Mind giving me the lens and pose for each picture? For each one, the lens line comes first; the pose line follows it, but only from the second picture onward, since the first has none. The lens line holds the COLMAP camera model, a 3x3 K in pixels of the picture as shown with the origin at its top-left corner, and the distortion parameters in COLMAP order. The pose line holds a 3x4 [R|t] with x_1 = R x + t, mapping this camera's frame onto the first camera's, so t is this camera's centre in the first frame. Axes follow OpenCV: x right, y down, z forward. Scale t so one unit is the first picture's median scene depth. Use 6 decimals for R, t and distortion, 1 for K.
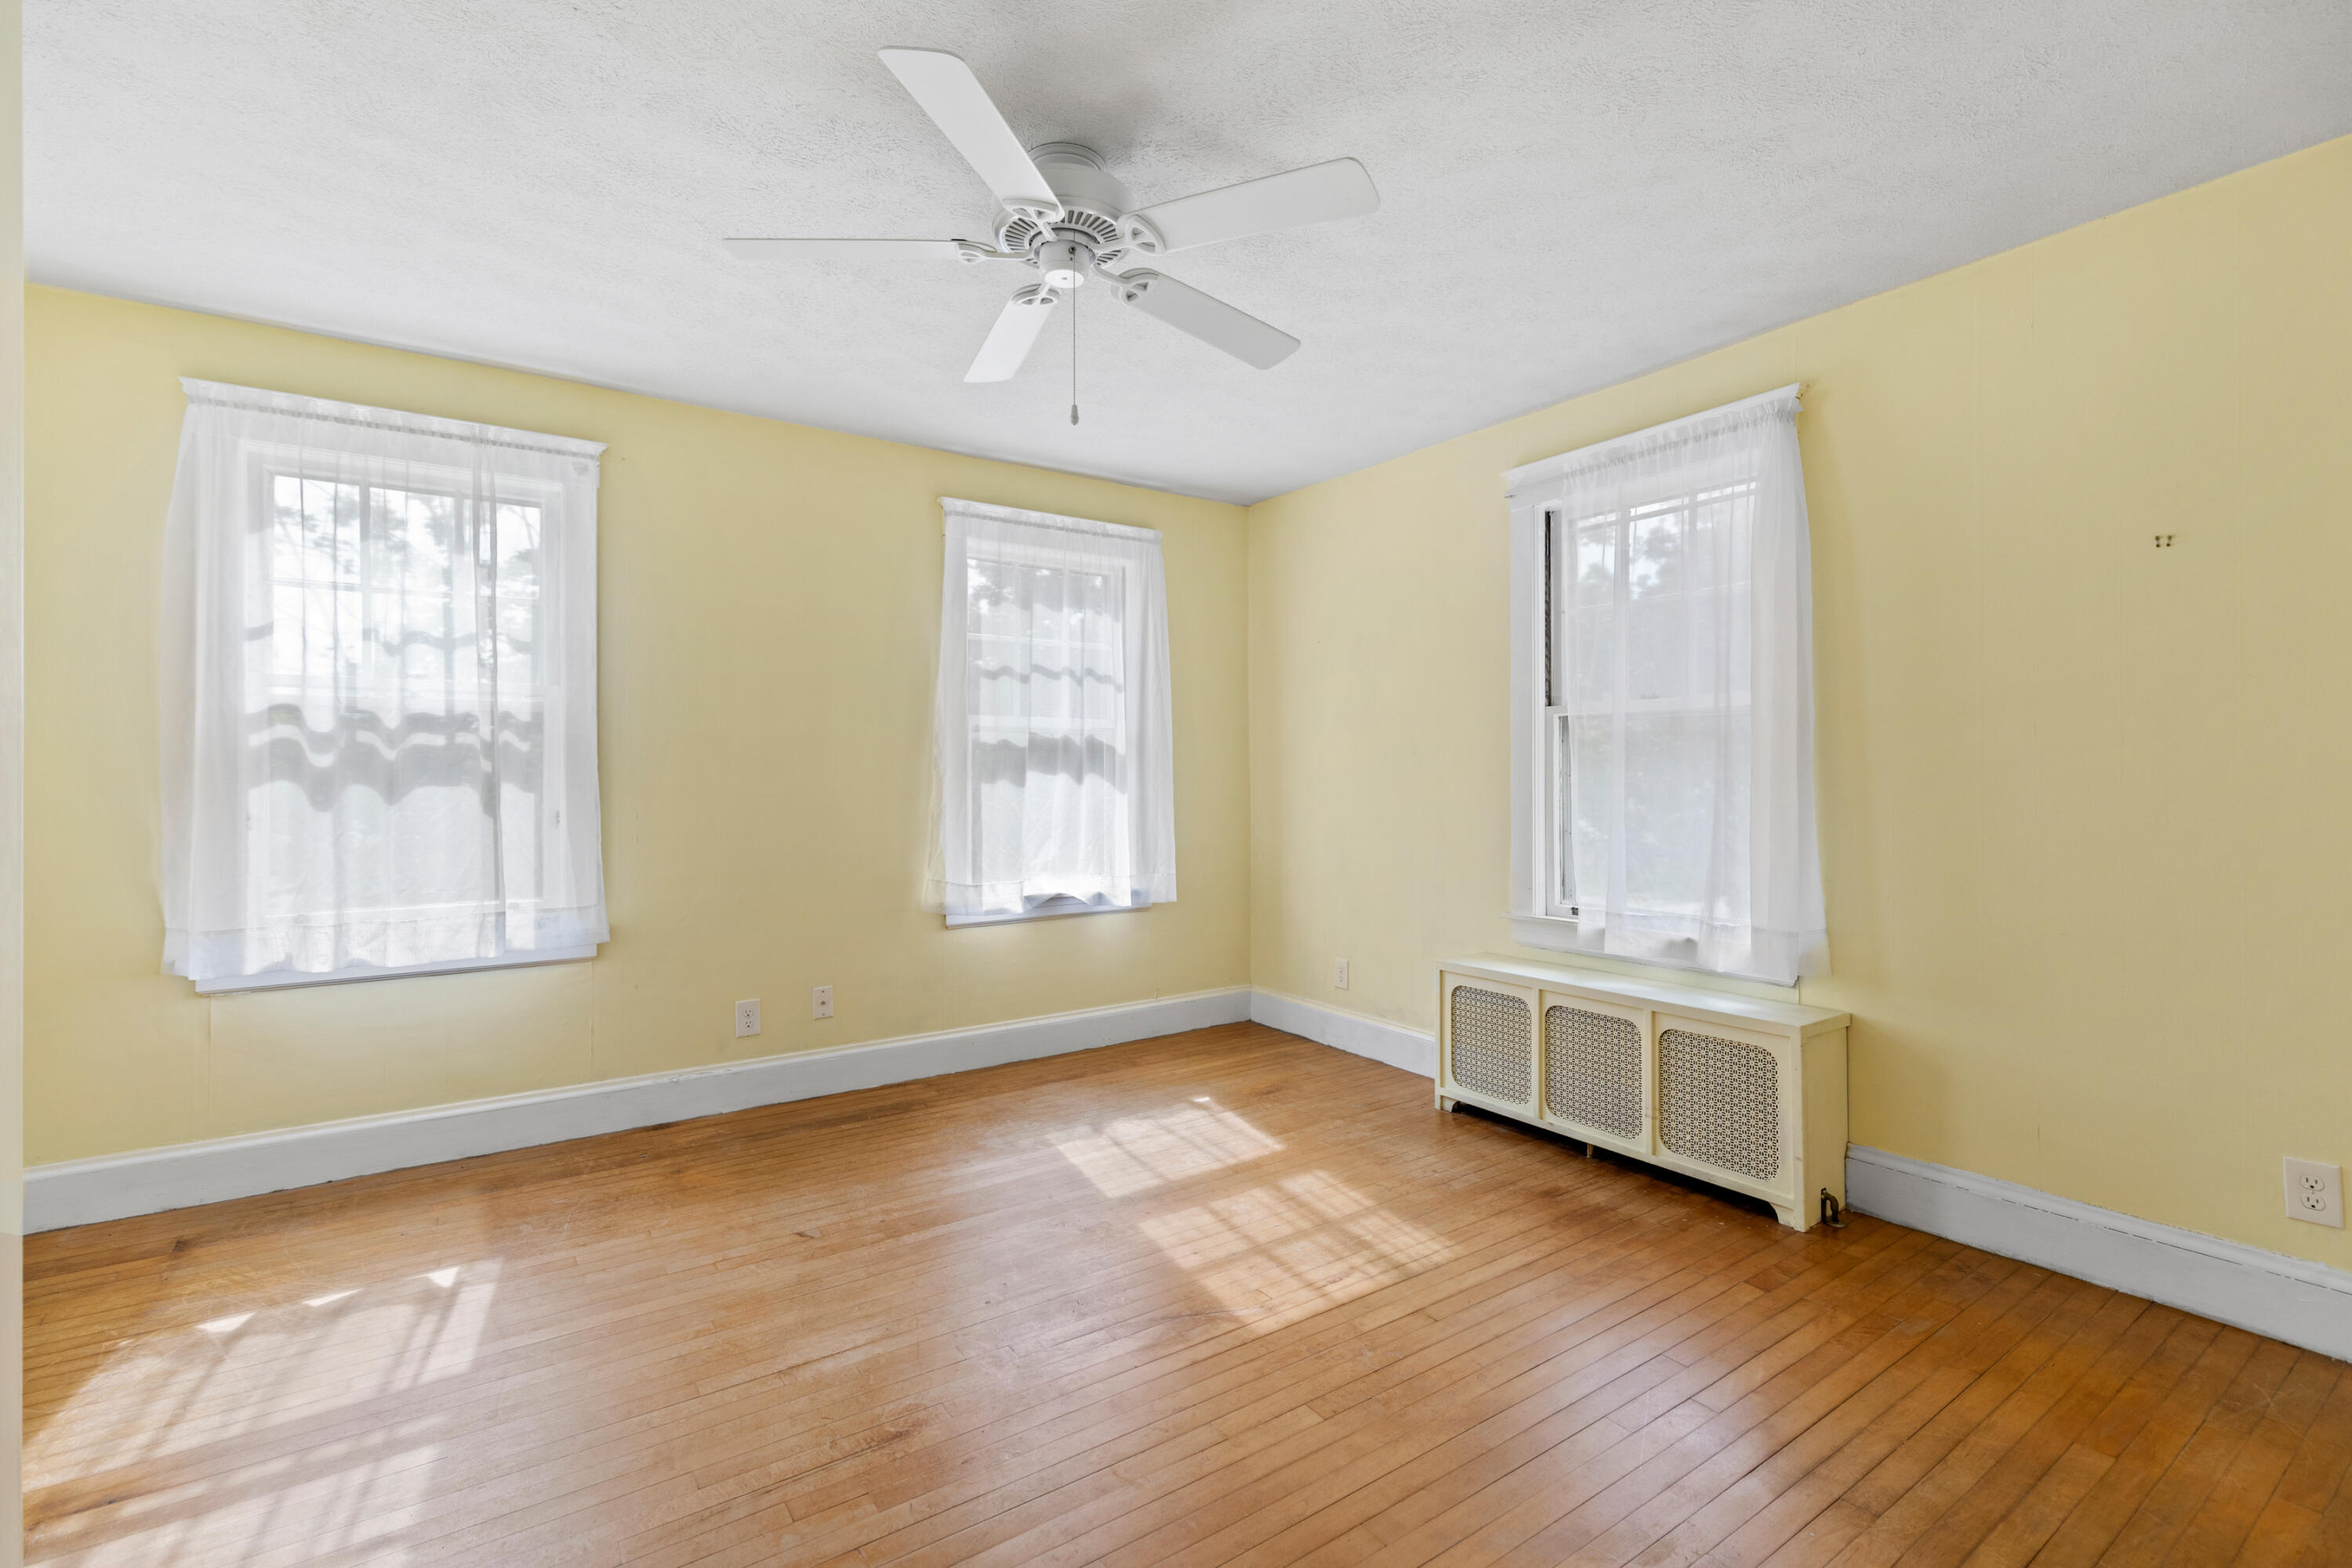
lens RADIAL K [[1057.7, 0, 1177.6], [0, 1057.7, 777.6], [0, 0, 1]] dist [0.010737, -0.000358]
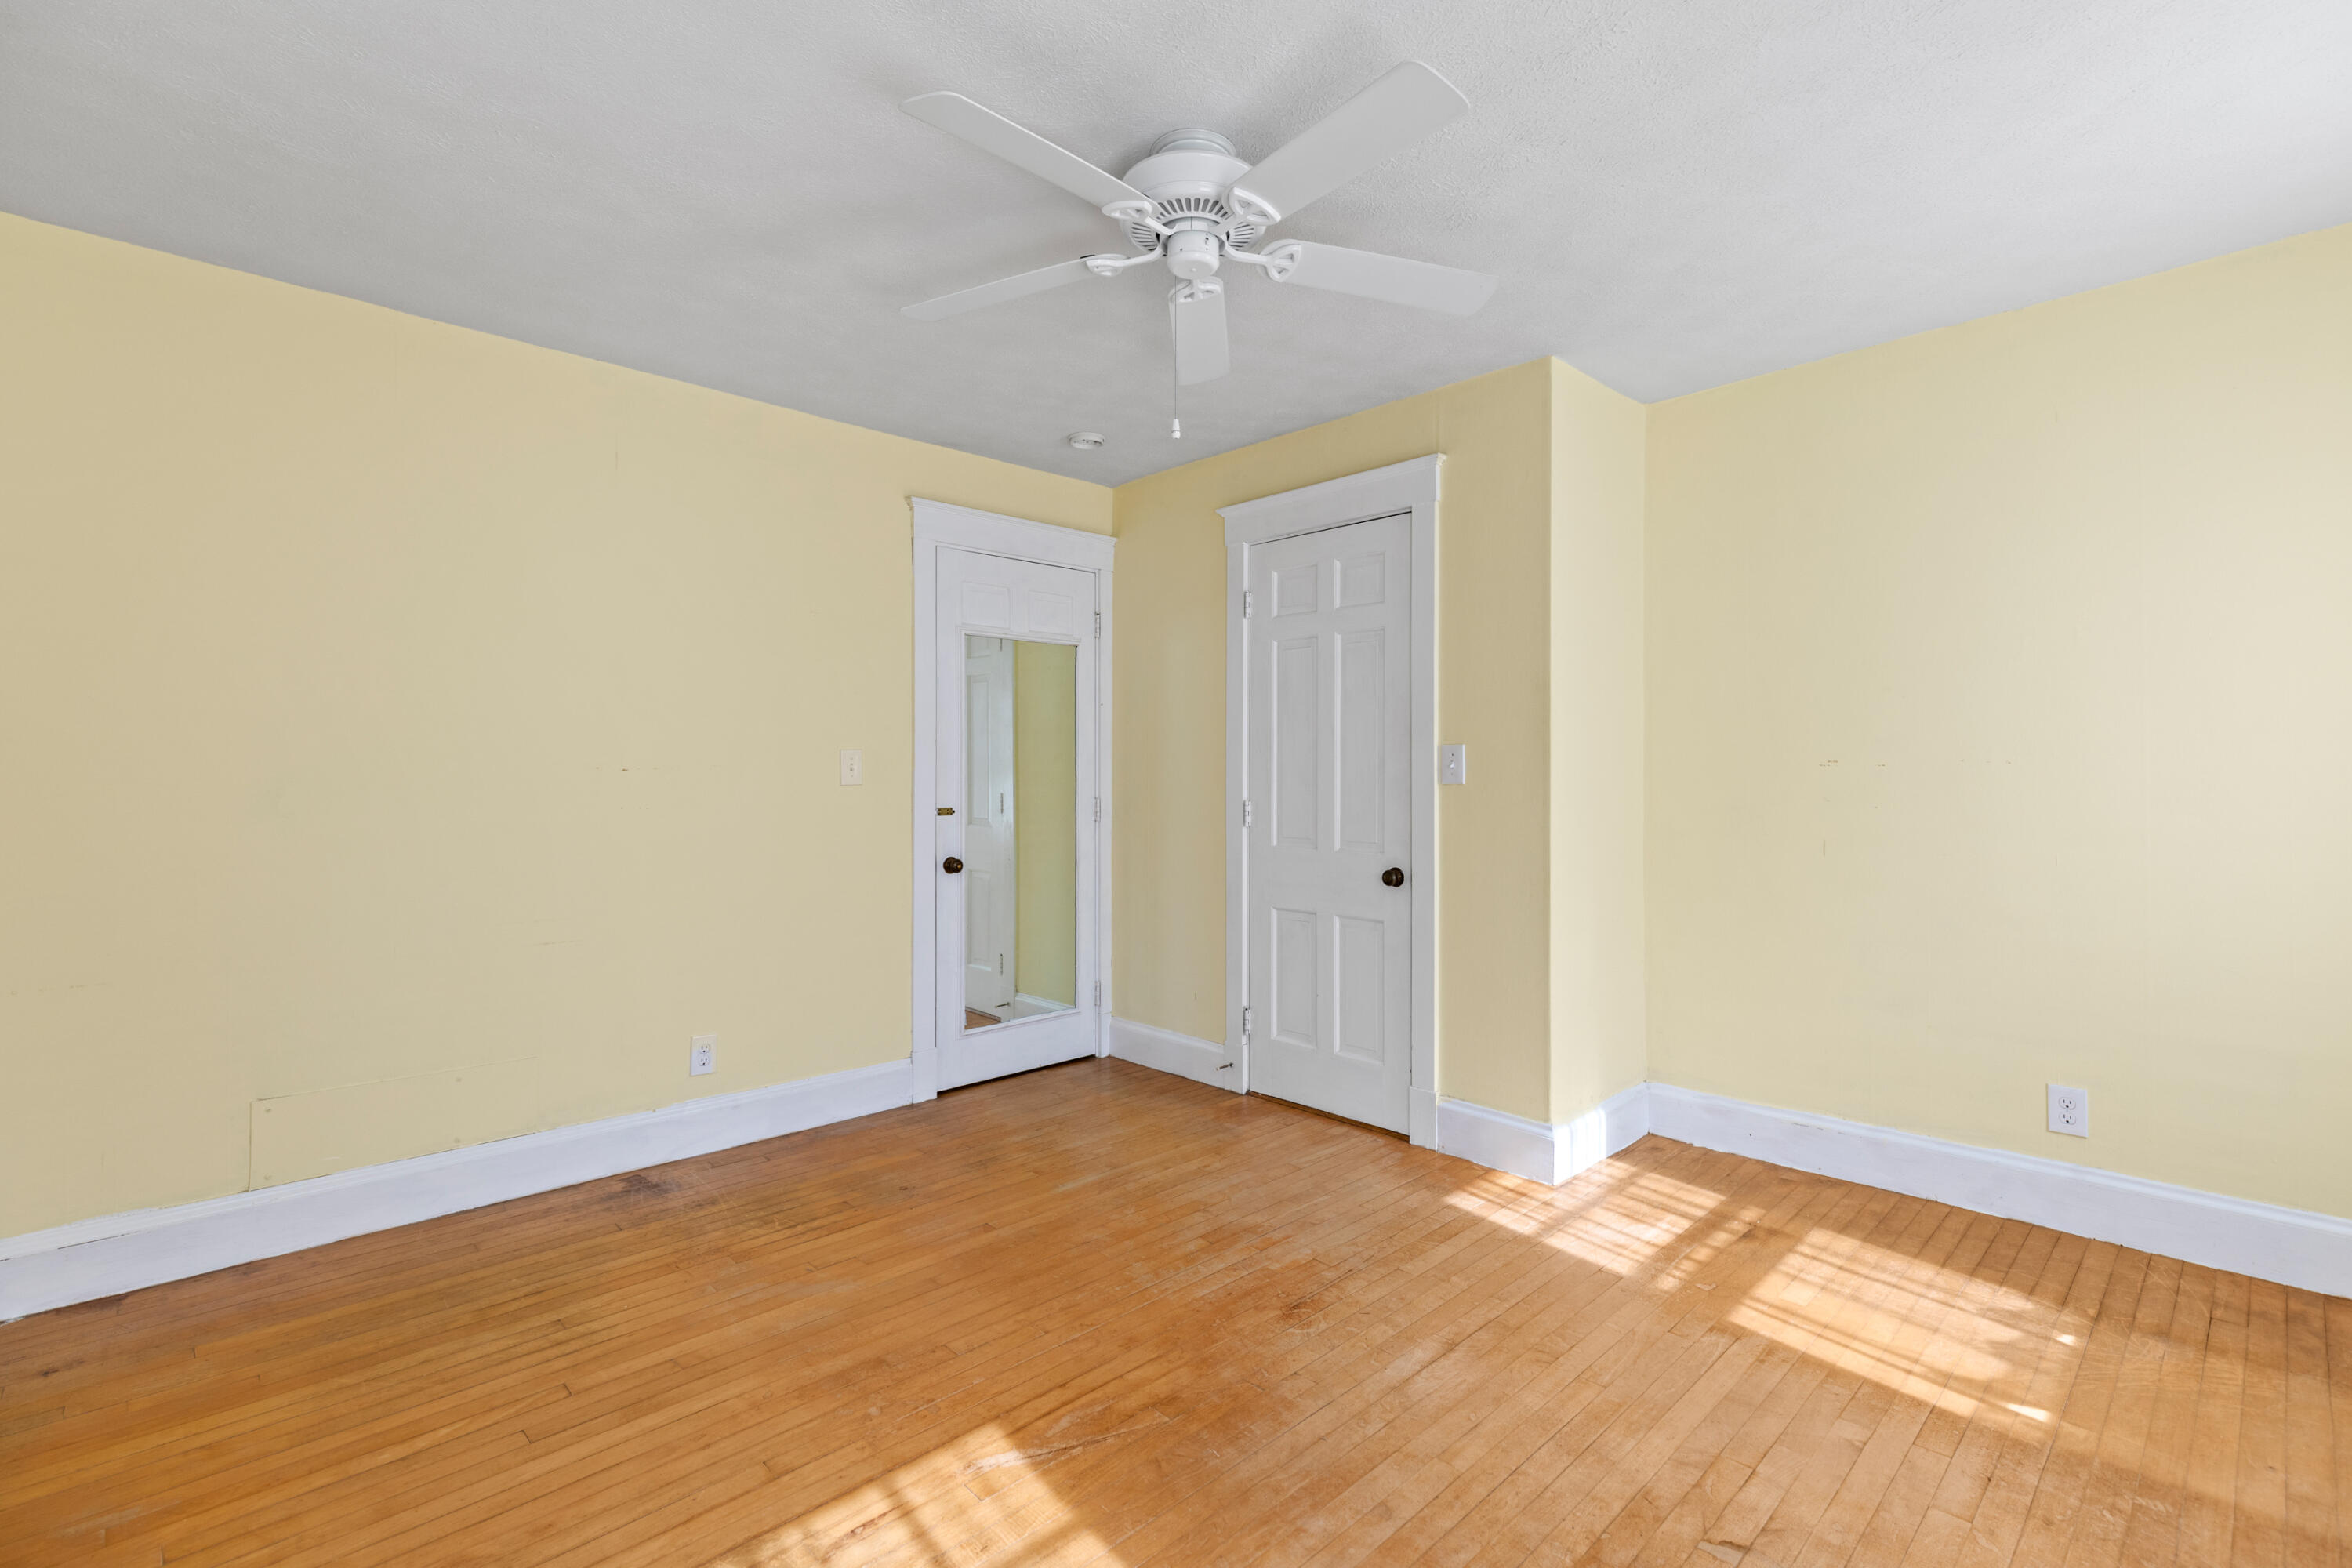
lens RADIAL K [[1057.7, 0, 1177.4], [0, 1057.7, 776.0], [0, 0, 1]] dist [0.010737, -0.000358]
pose [[-0.986107, 0.007173, -0.165956, 0.070470], [0.004592, 0.999863, 0.015928, -0.022859], [0.166047, 0.014945, -0.986005, 1.994762]]
